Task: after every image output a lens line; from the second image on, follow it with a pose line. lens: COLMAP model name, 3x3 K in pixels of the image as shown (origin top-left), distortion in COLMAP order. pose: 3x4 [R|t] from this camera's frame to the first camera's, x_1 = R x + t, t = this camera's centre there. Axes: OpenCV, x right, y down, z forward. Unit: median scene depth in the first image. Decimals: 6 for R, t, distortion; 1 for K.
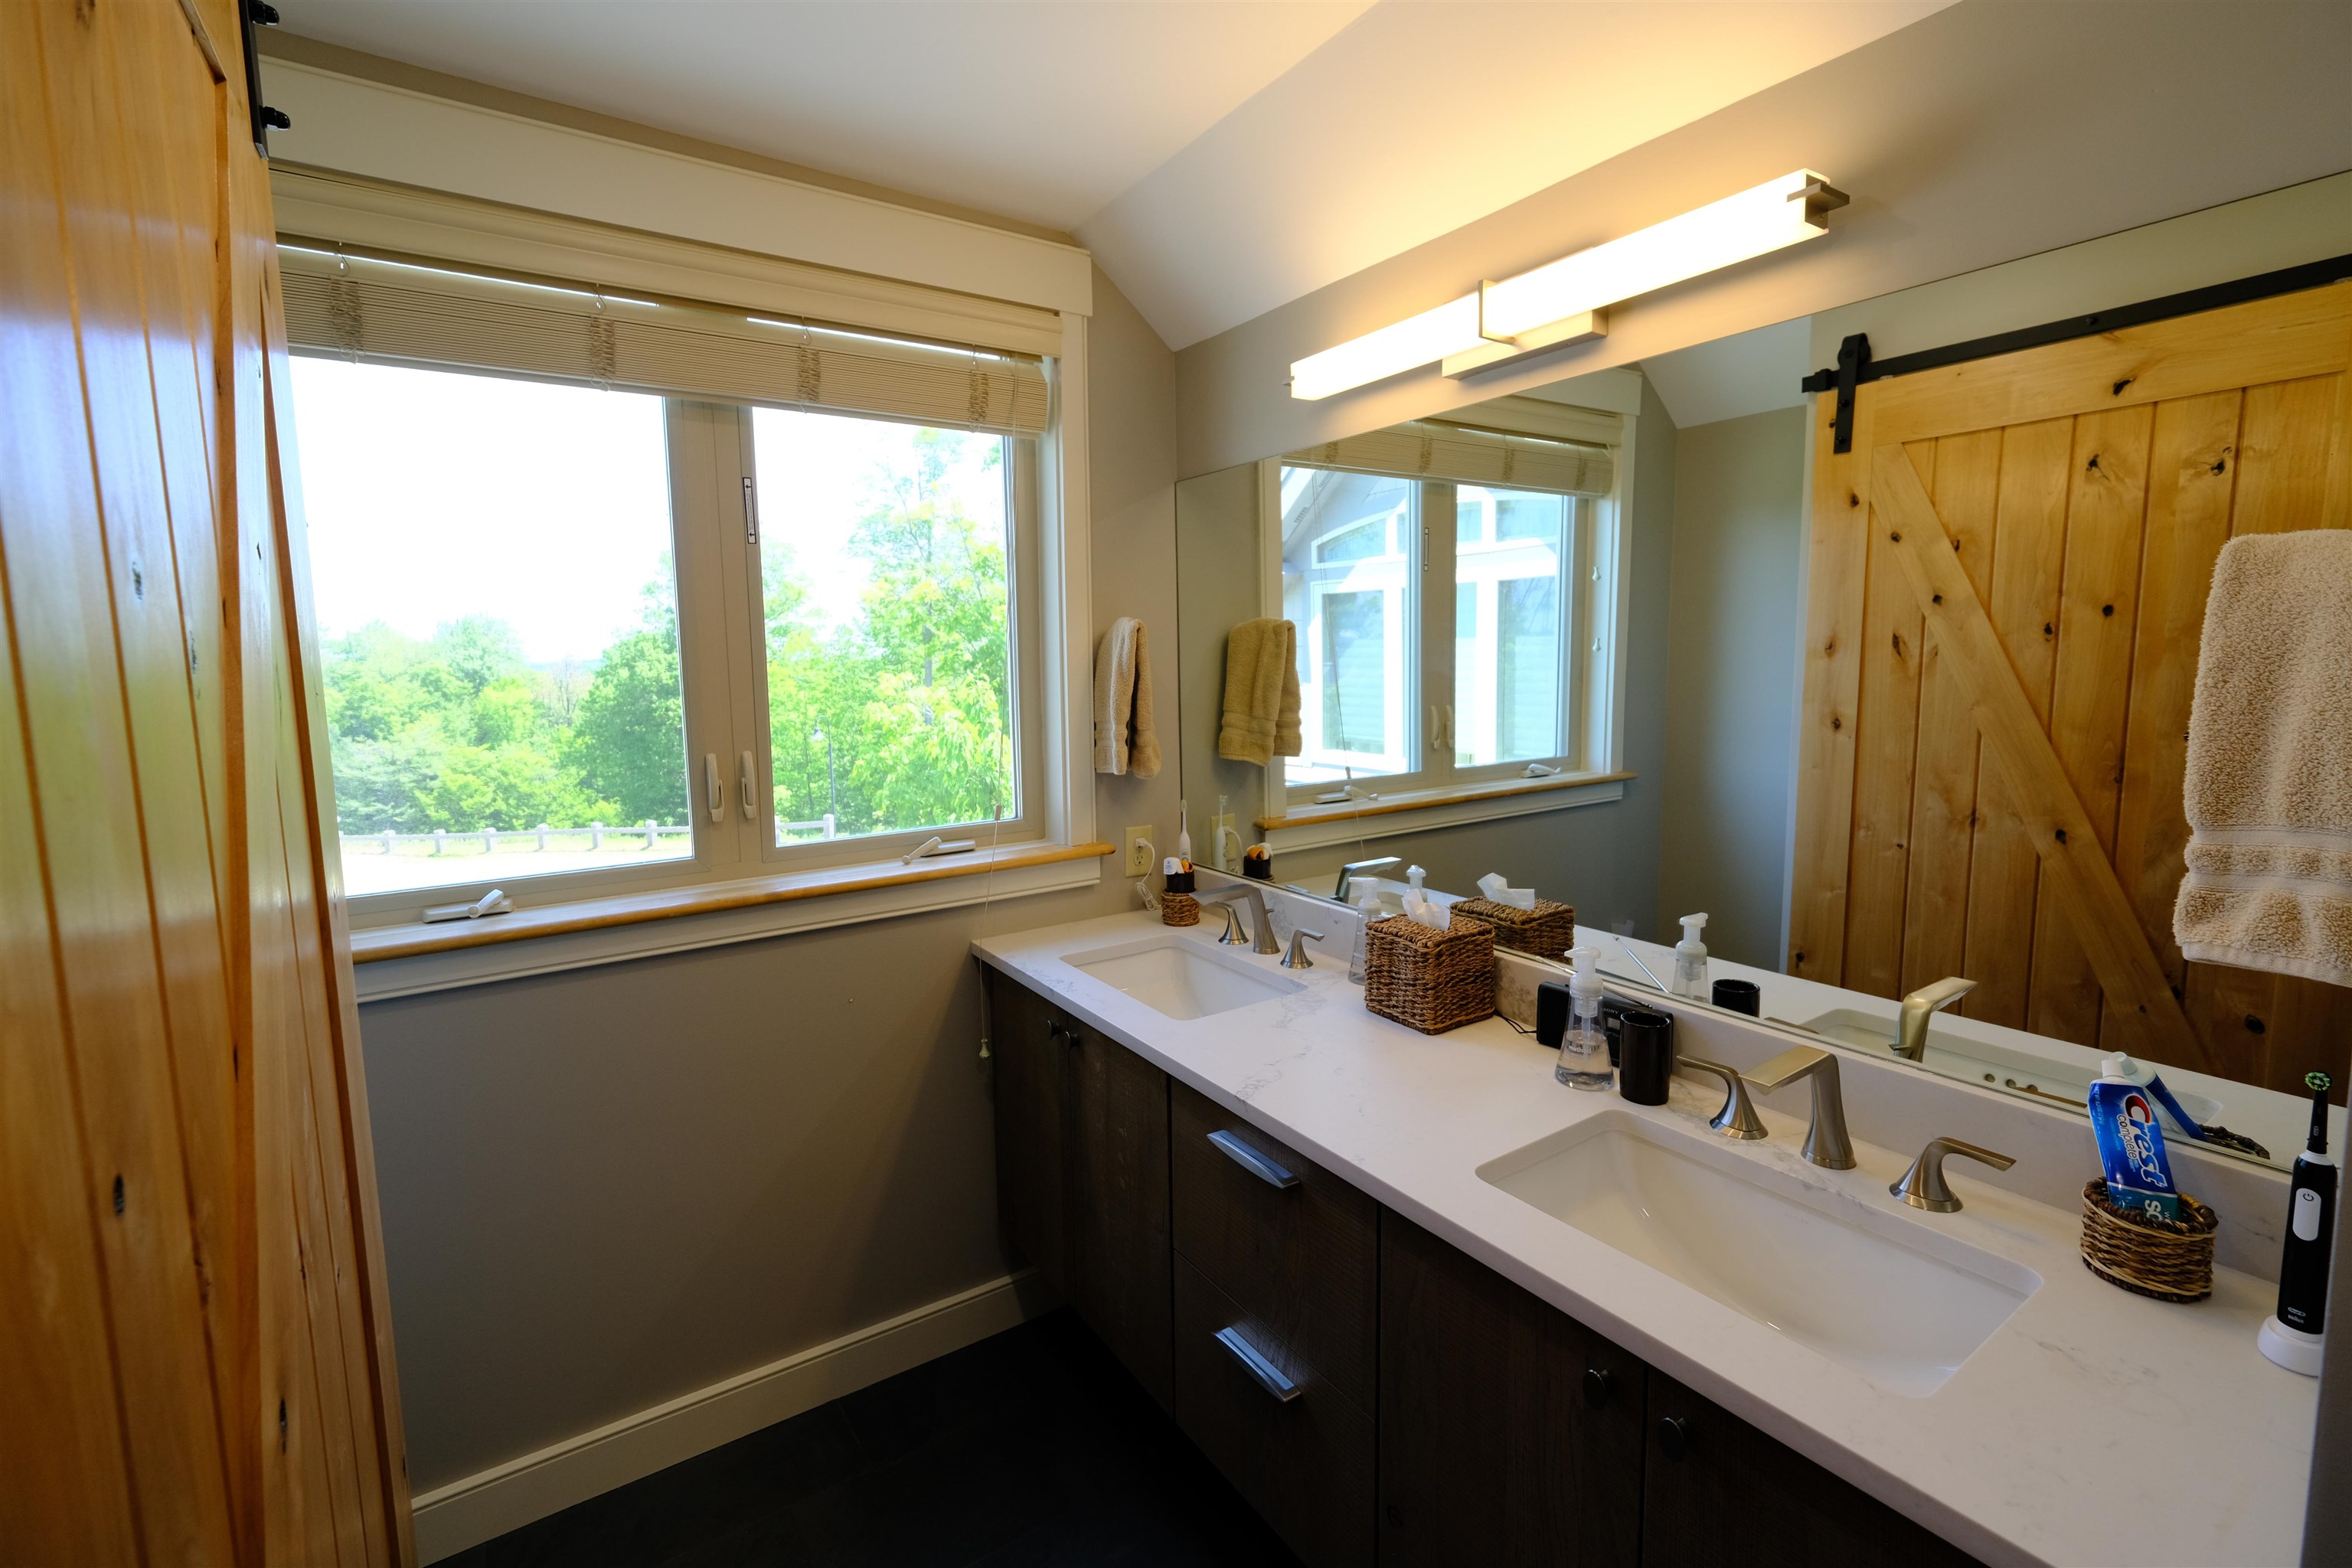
lens RADIAL K [[1035.5, 0, 1171.7], [0, 1035.5, 770.3], [0, 0, 1]] dist [-0.000752, 0.000023]
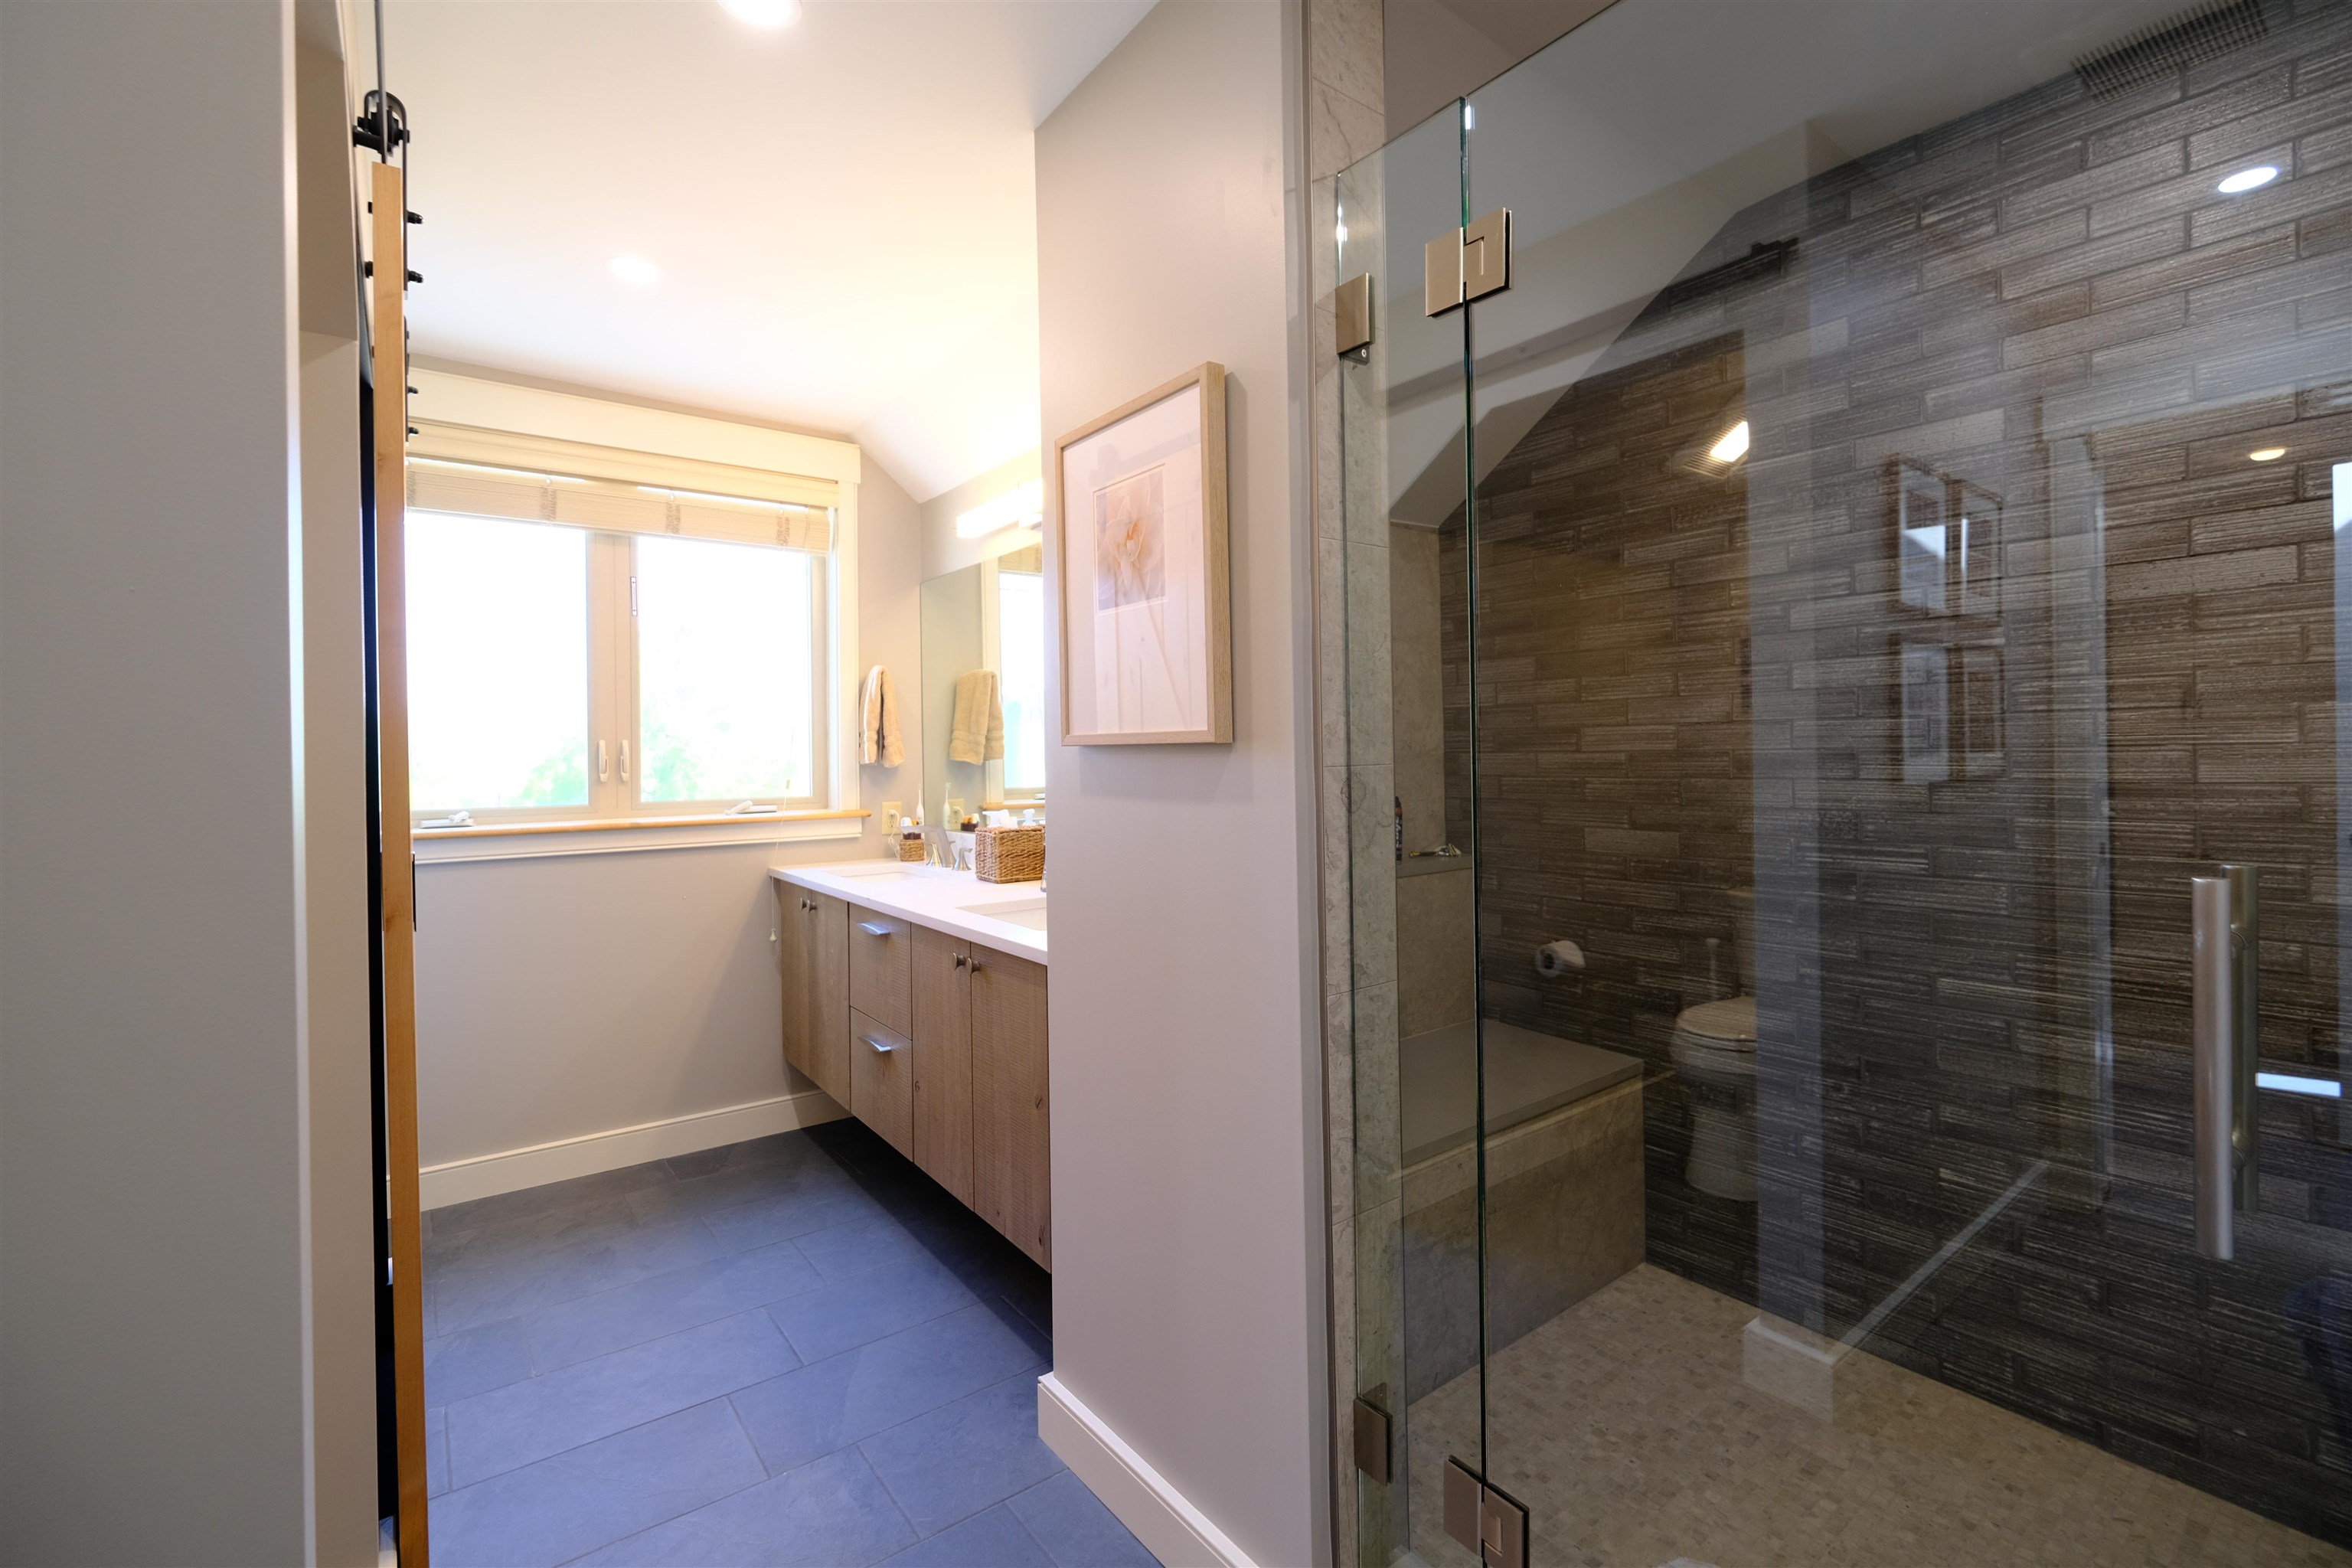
lens RADIAL K [[1022.7, 0, 1180.2], [0, 1022.7, 757.4], [0, 0, 1]] dist [-0.002806, -0.000454]
pose [[0.998244, 0.003815, 0.059121, 0.328777], [0.002503, 0.994317, -0.106429, 0.161981], [-0.059191, 0.106390, 0.992561, -0.579081]]
